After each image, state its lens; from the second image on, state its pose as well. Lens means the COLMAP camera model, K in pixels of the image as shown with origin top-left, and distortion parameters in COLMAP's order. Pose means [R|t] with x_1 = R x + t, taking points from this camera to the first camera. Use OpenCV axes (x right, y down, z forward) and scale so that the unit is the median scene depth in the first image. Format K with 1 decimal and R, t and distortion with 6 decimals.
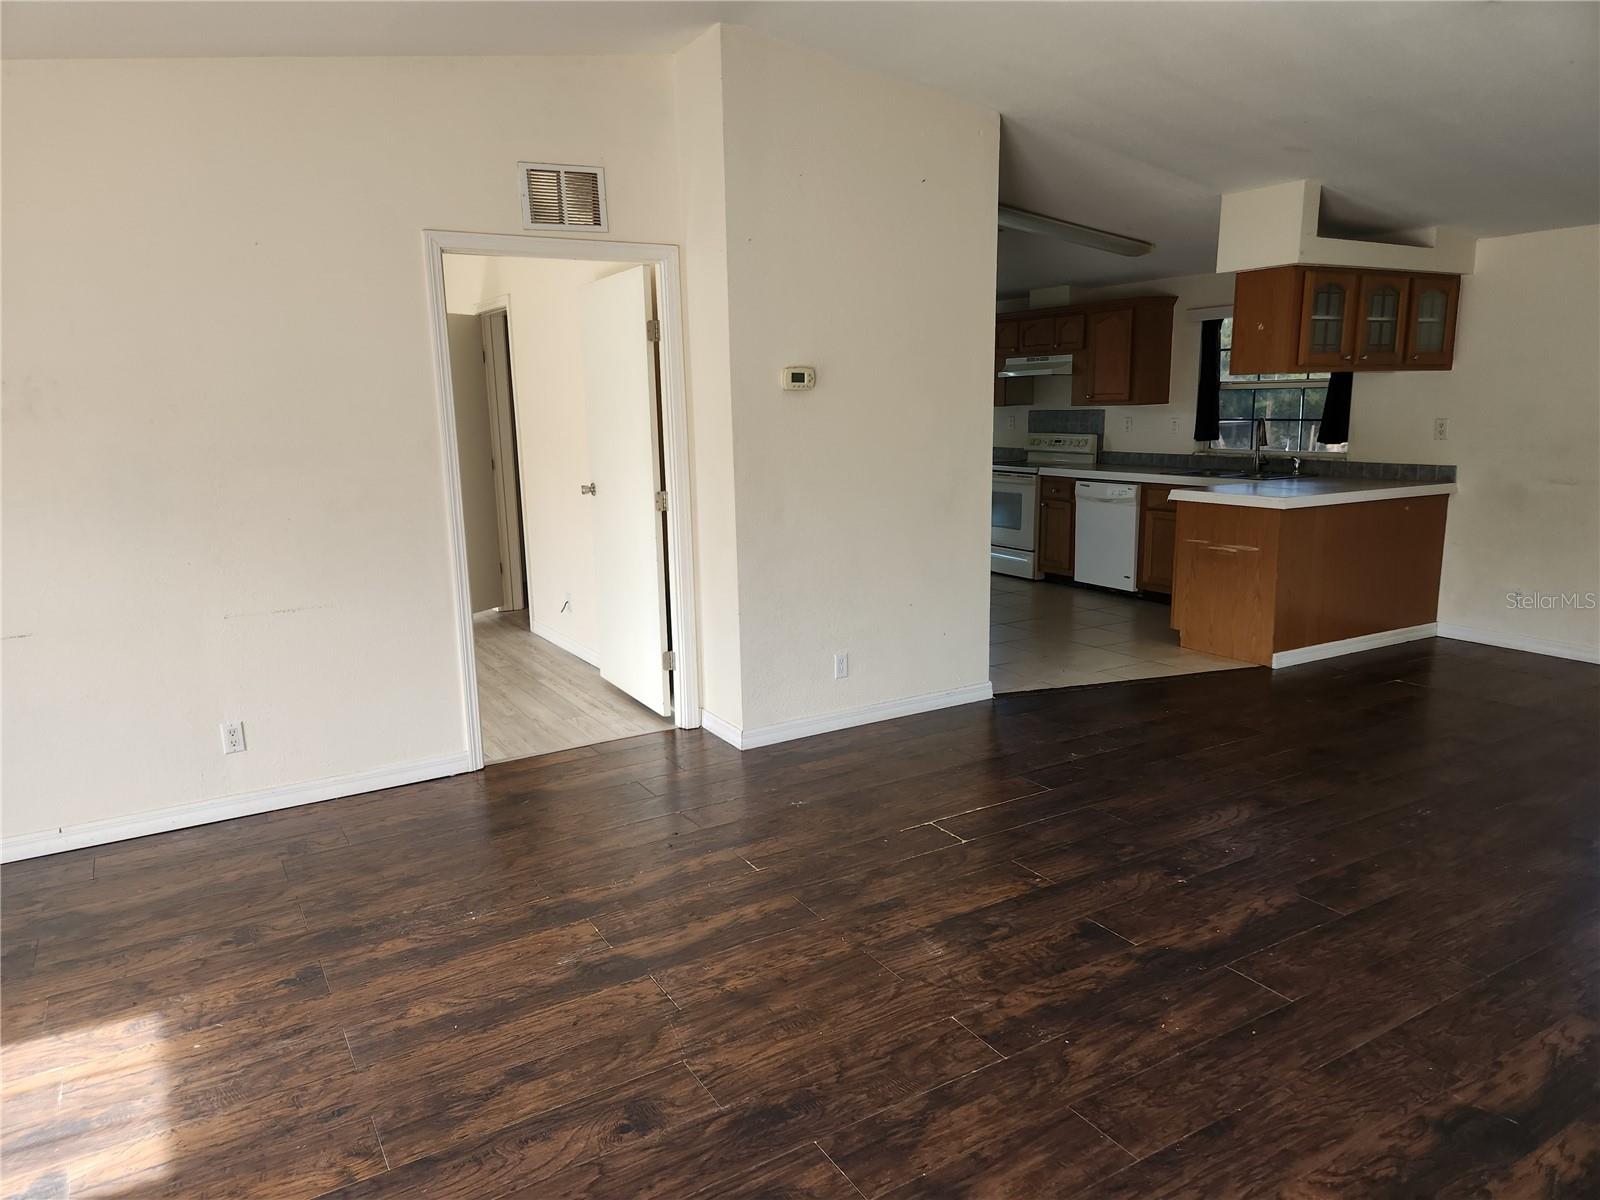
lens RADIAL K [[1075.4, 0, 788.2], [0, 1075.4, 593.0], [0, 0, 1]] dist [0.061992, -0.046189]
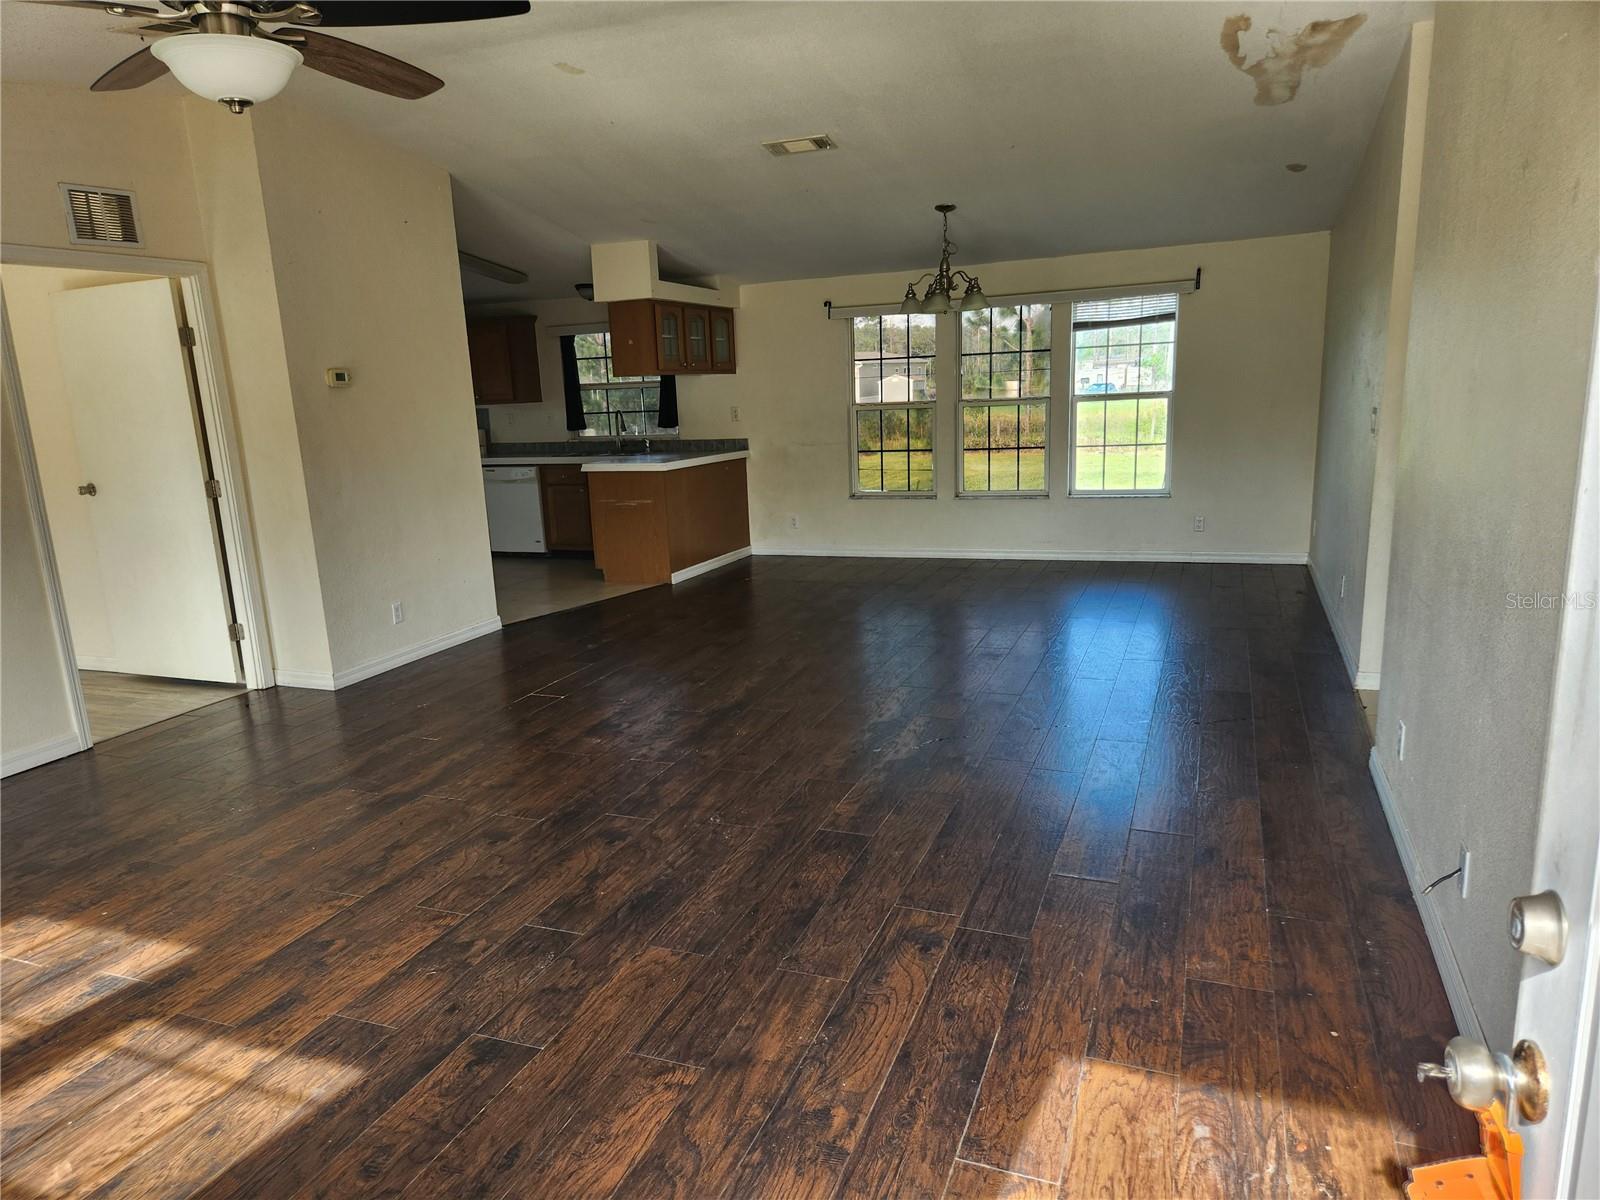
lens RADIAL K [[1075.4, 0, 798.8], [0, 1075.4, 617.0], [0, 0, 1]] dist [0.061992, -0.046189]
pose [[0.784171, -0.145777, 0.603179, -0.301394], [0.138533, 0.988609, 0.058828, 0.055946], [-0.604884, 0.037429, 0.795433, -0.234652]]
